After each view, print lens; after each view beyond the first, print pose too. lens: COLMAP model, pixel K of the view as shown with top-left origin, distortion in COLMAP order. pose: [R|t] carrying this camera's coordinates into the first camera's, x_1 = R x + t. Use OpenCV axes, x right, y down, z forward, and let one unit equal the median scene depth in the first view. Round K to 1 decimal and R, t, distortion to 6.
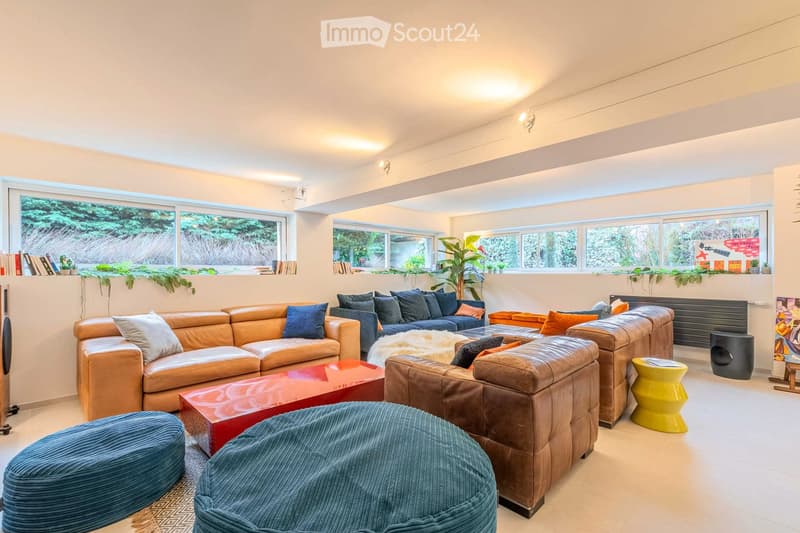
lens RADIAL K [[356.9, 0, 400.5], [0, 356.9, 266.5], [0, 0, 1]] dist [0.001569, 0.000230]
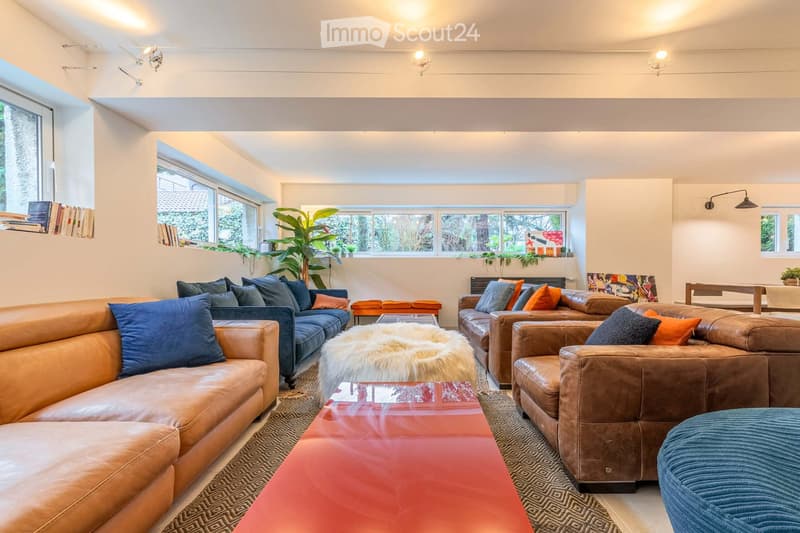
lens RADIAL K [[372.2, 0, 400.0], [0, 372.2, 270.5], [0, 0, 1]] dist [-0.009616, -0.000837]
pose [[0.697910, 0.003494, 0.716177, -0.375488], [-0.012513, 0.999895, 0.007316, 0.057968], [-0.716076, -0.014067, 0.697881, 0.400729]]
